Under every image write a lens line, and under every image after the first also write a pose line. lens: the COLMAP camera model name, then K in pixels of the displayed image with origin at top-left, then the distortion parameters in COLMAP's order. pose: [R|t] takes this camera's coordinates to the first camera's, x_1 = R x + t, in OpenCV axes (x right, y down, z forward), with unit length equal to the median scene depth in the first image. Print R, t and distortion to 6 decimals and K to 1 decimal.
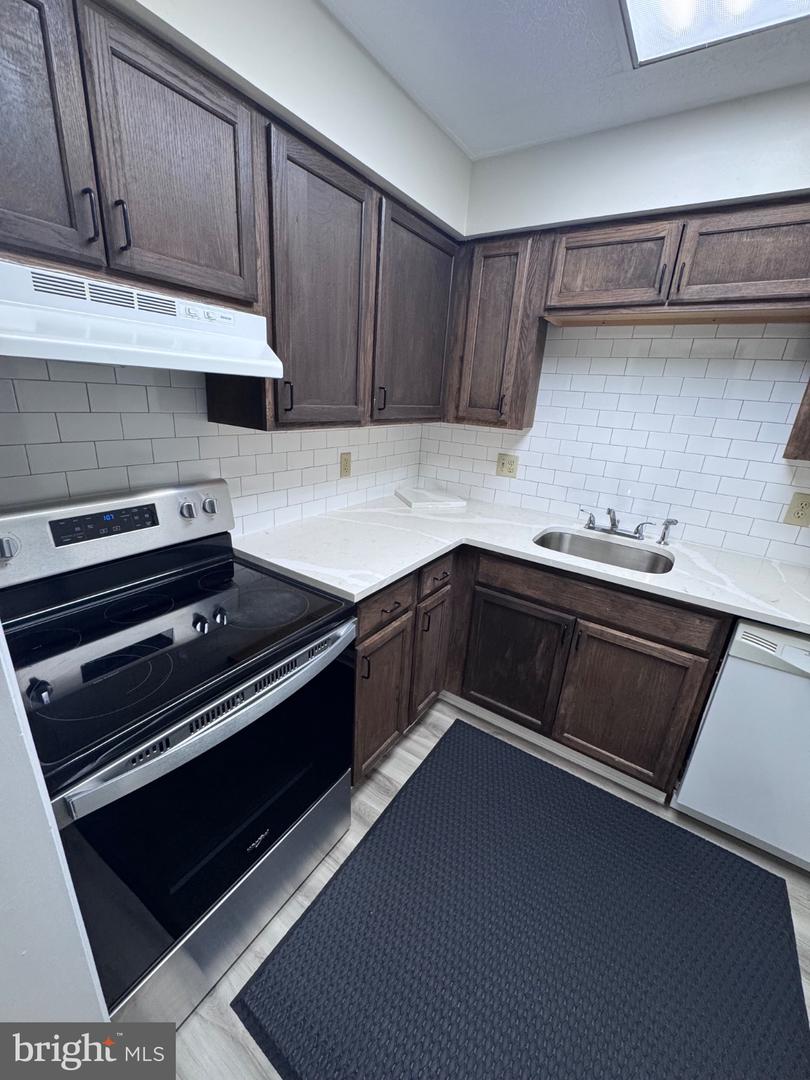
lens RADIAL K [[430.4, 0, 405.4], [0, 430.4, 540.2], [0, 0, 1]] dist [-0.002880, -0.000124]
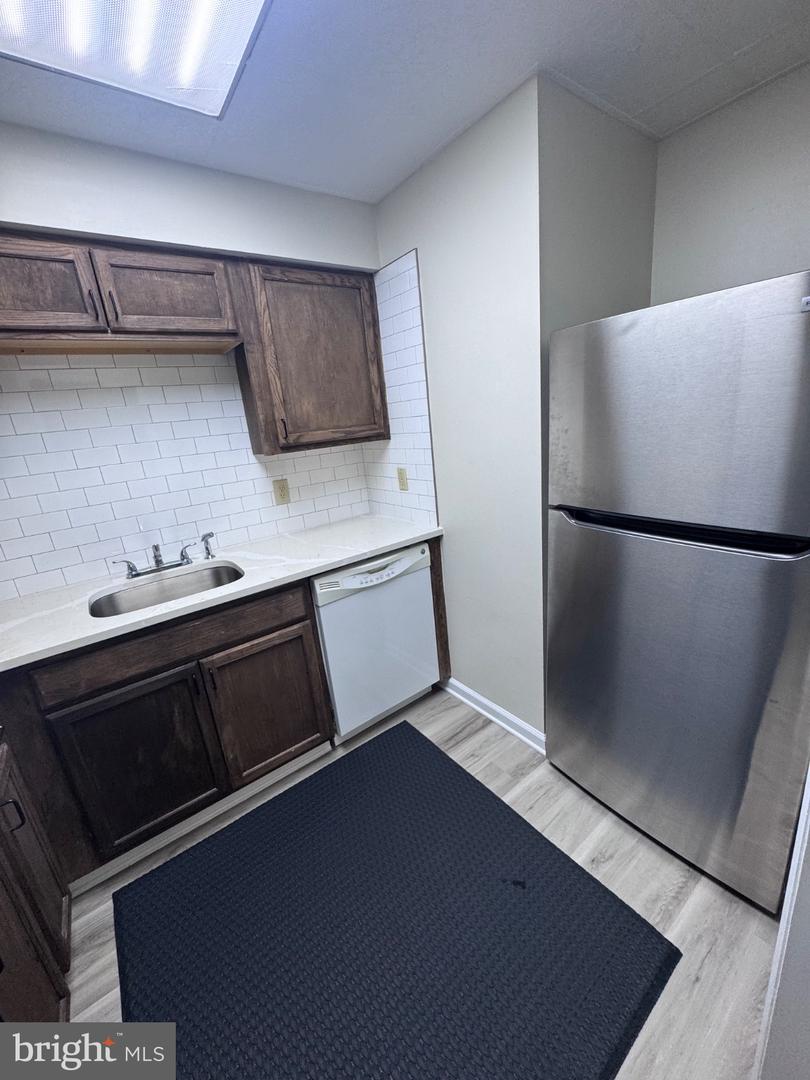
lens RADIAL K [[430.4, 0, 405.4], [0, 430.4, 540.2], [0, 0, 1]] dist [-0.002880, -0.000124]
pose [[0.324704, -0.350291, 0.878558, -0.171162], [0.421216, 0.885244, 0.197281, -0.040415], [-0.846844, 0.306004, 0.434991, 0.144741]]
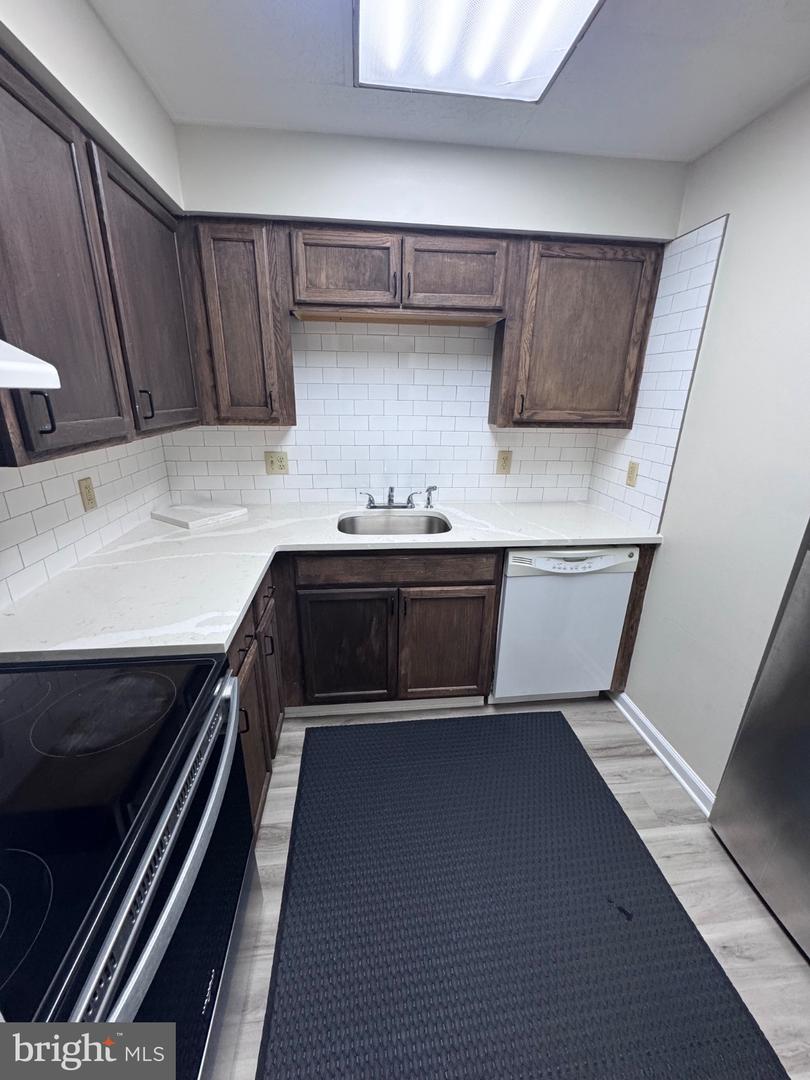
lens RADIAL K [[430.4, 0, 405.4], [0, 430.4, 540.2], [0, 0, 1]] dist [-0.002880, -0.000124]
pose [[0.767575, -0.255406, 0.587874, -0.211144], [0.240069, 0.964975, 0.105786, -0.052192], [-0.594302, 0.059932, 0.802006, 0.083221]]
